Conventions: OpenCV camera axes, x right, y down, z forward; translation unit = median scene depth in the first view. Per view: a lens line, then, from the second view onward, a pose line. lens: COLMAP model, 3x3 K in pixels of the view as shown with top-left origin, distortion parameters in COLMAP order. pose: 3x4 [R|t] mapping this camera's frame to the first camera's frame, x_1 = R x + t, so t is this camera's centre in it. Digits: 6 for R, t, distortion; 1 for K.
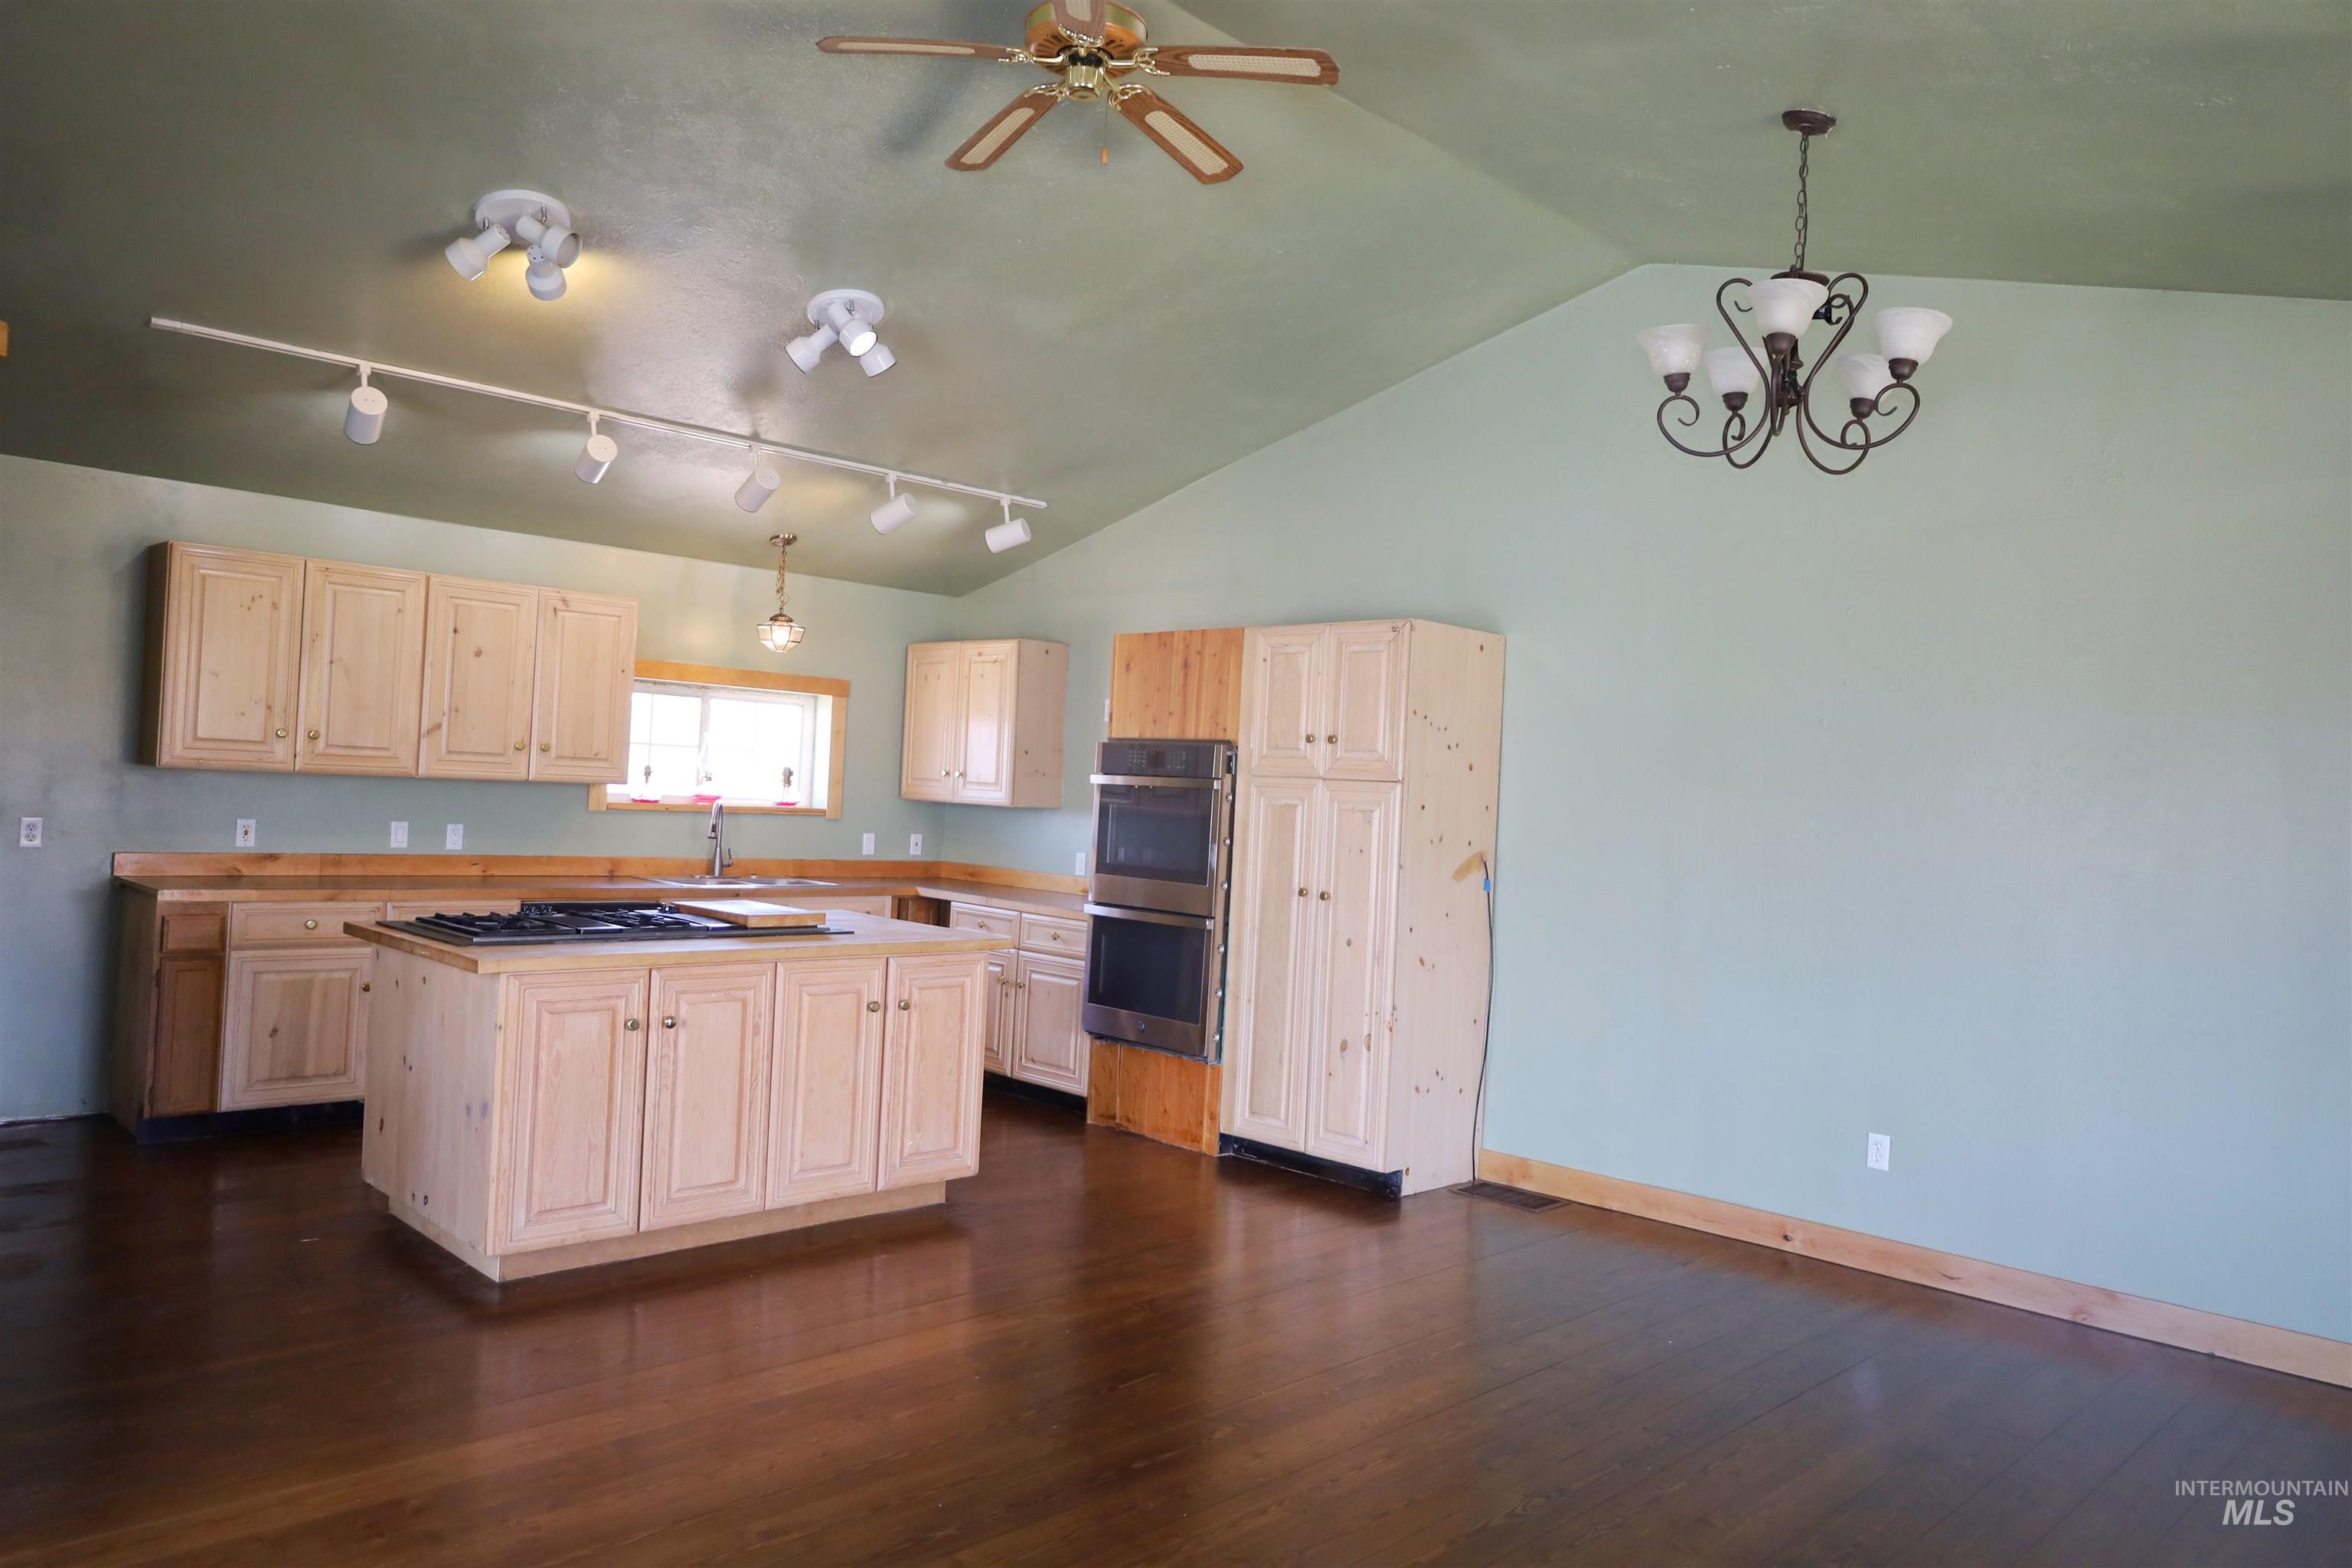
lens RADIAL K [[1585.7, 0, 1178.2], [0, 1585.7, 786.3], [0, 0, 1]] dist [-0.011792, 0.003119]
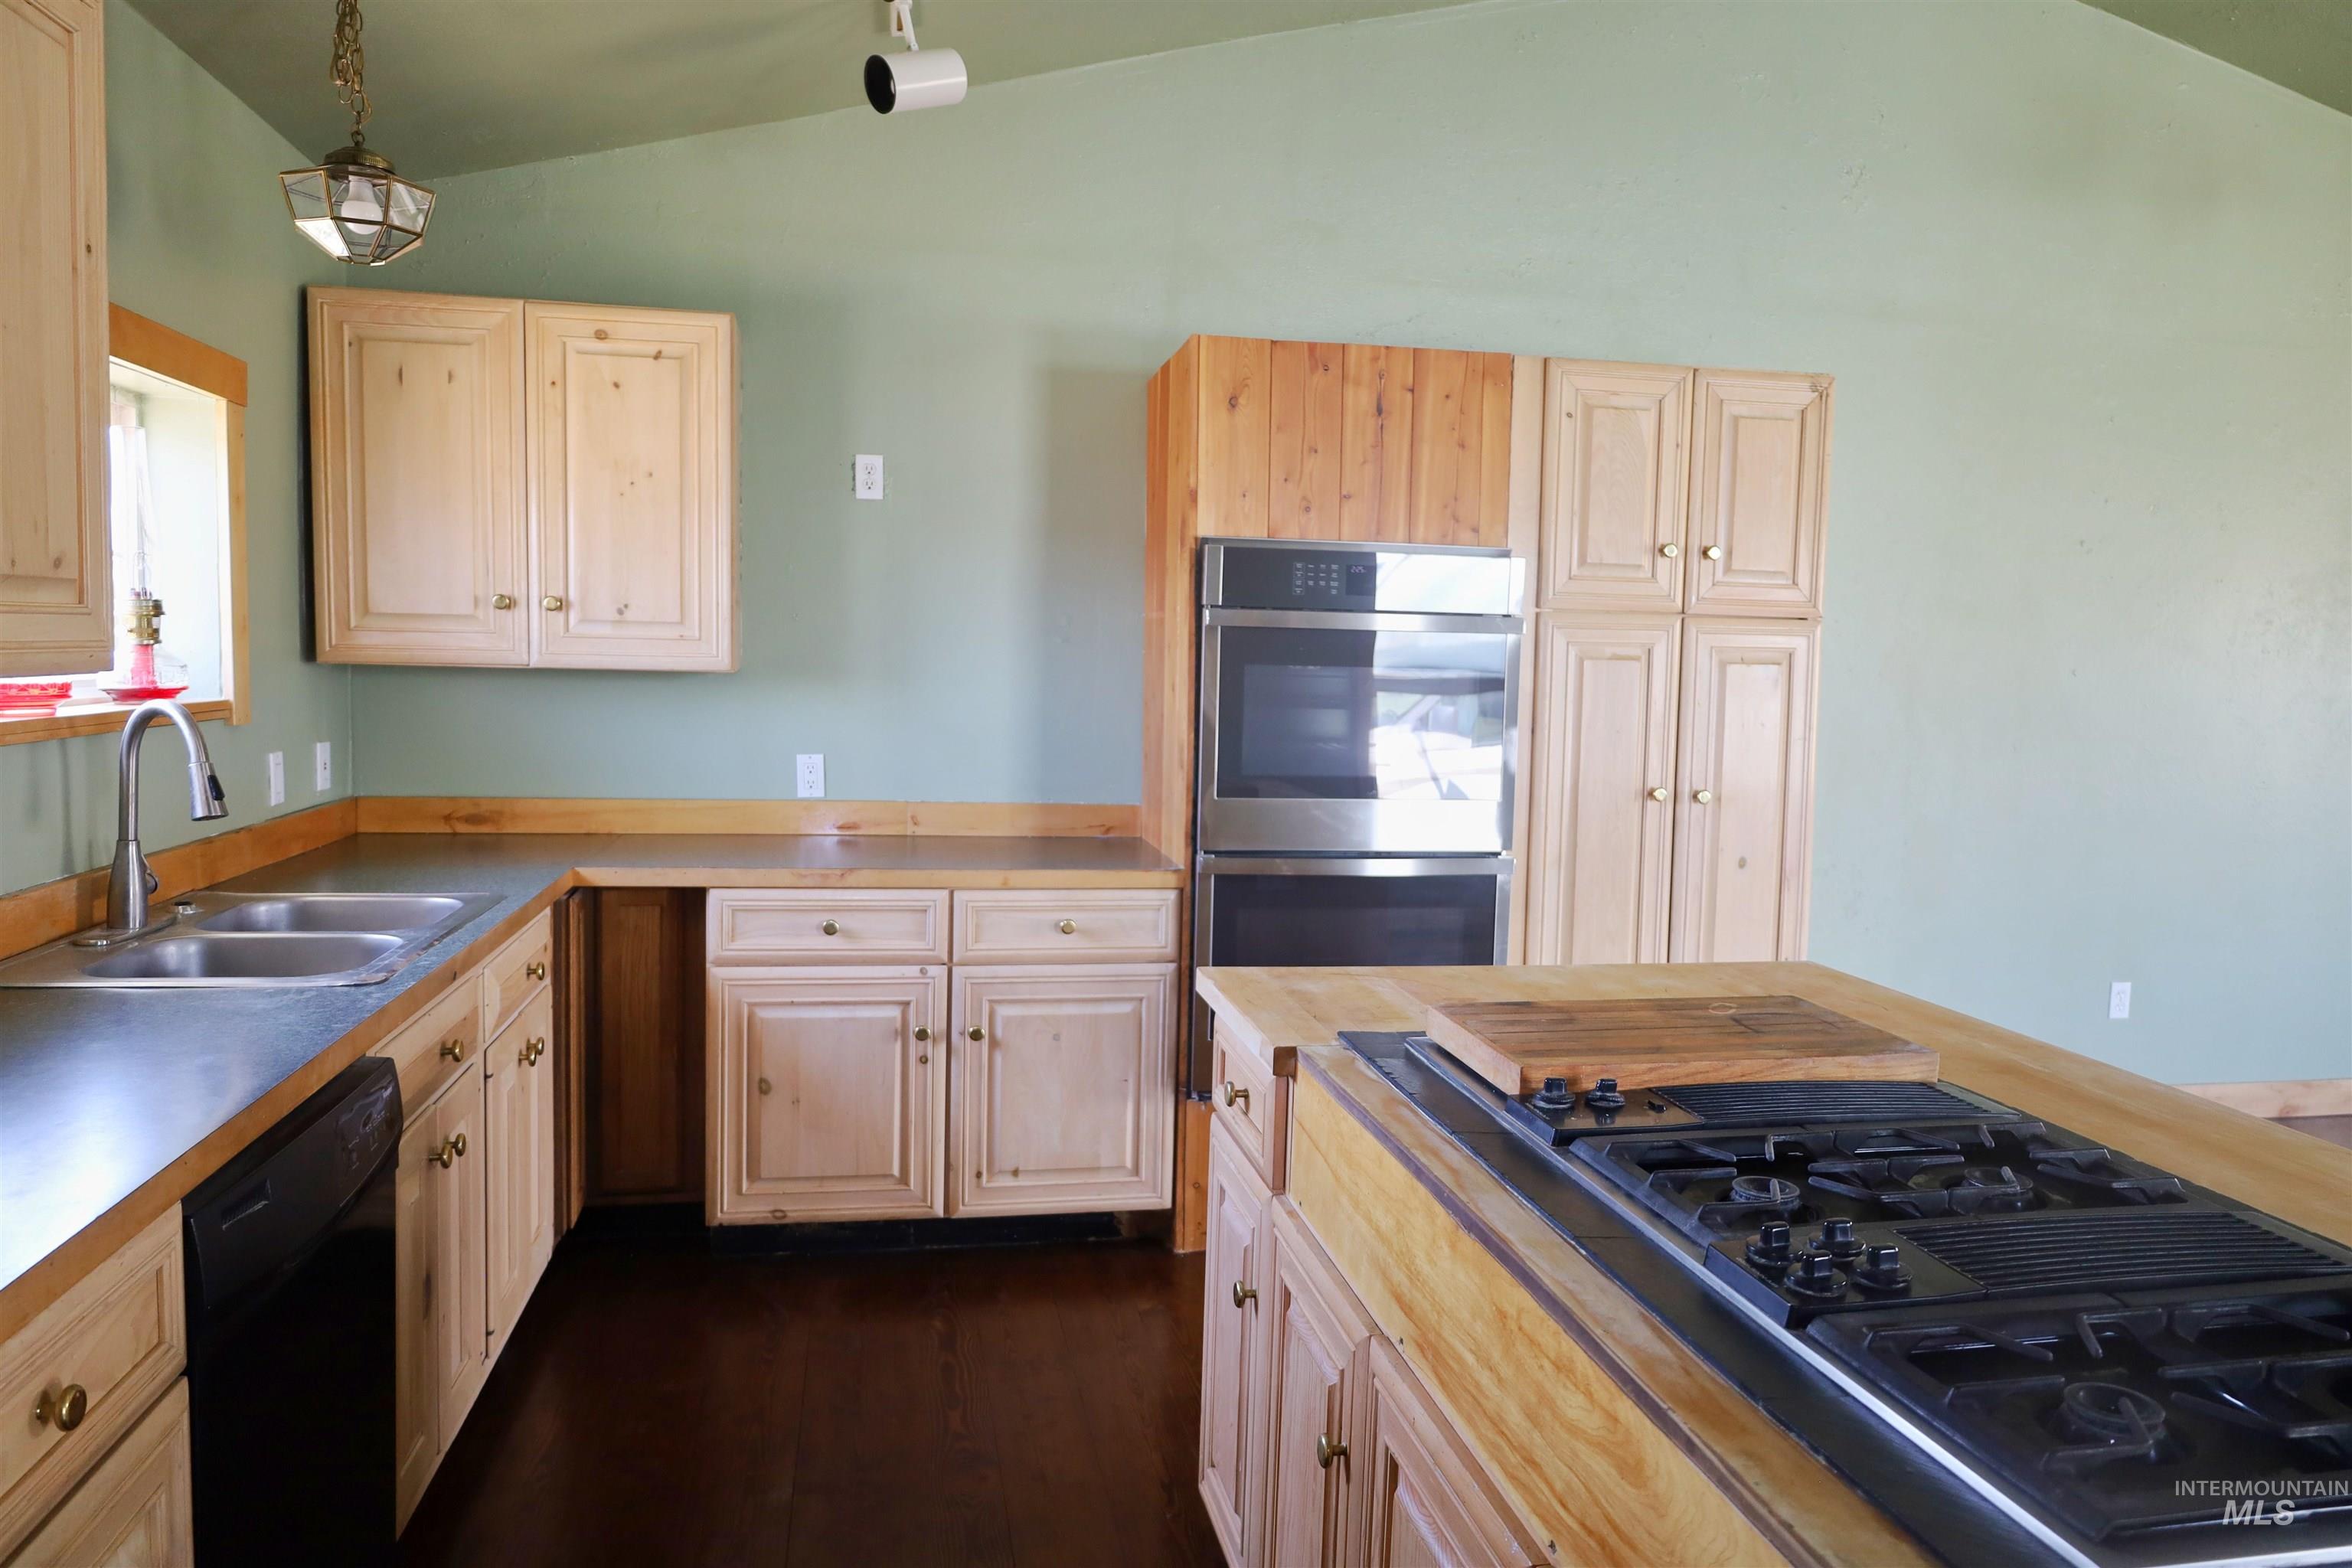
lens RADIAL K [[1585.7, 0, 1178.7], [0, 1585.7, 782.7], [0, 0, 1]] dist [-0.011792, 0.003119]
pose [[0.566795, -0.107898, 0.816763, -0.507635], [0.001501, 0.991520, 0.129943, -0.019129], [-0.823858, -0.072425, 0.562151, 0.742474]]
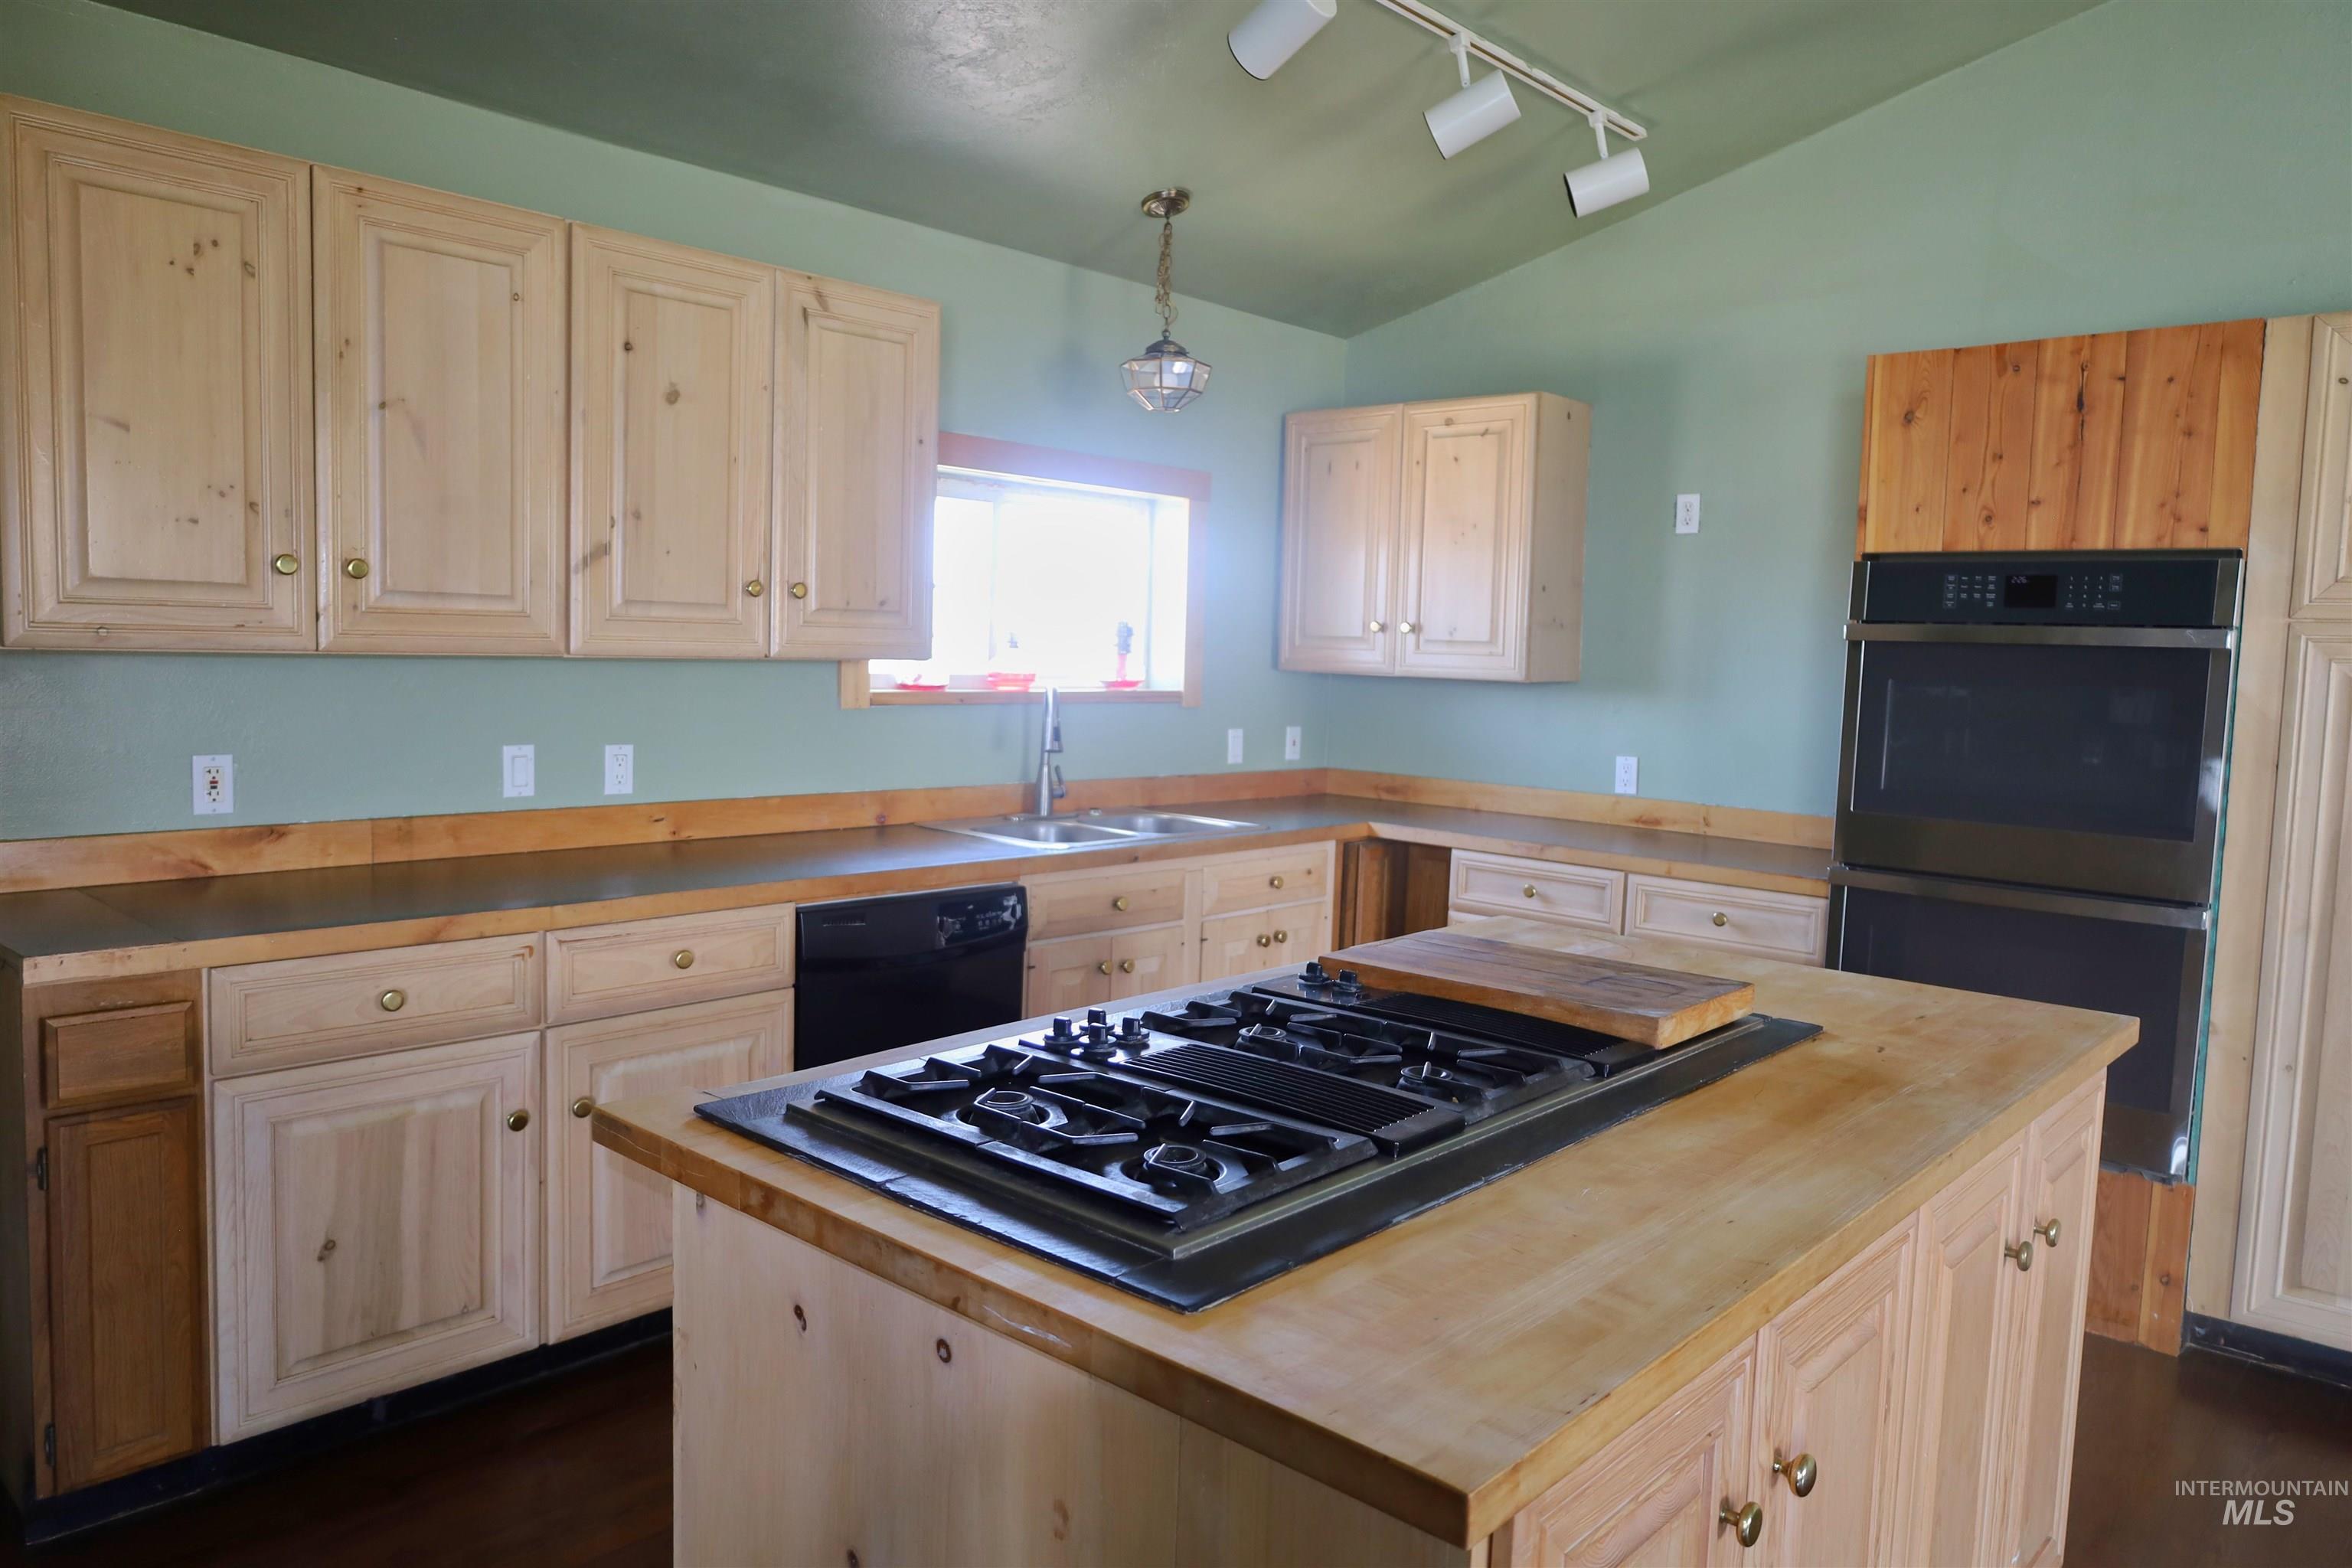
lens RADIAL K [[1585.7, 0, 1180.6], [0, 1585.7, 786.3], [0, 0, 1]] dist [-0.011792, 0.003119]
pose [[0.998696, -0.024015, 0.045058, -0.312780], [0.019685, 0.995358, 0.094209, -0.007867], [-0.047111, -0.093199, 0.994532, 0.501212]]
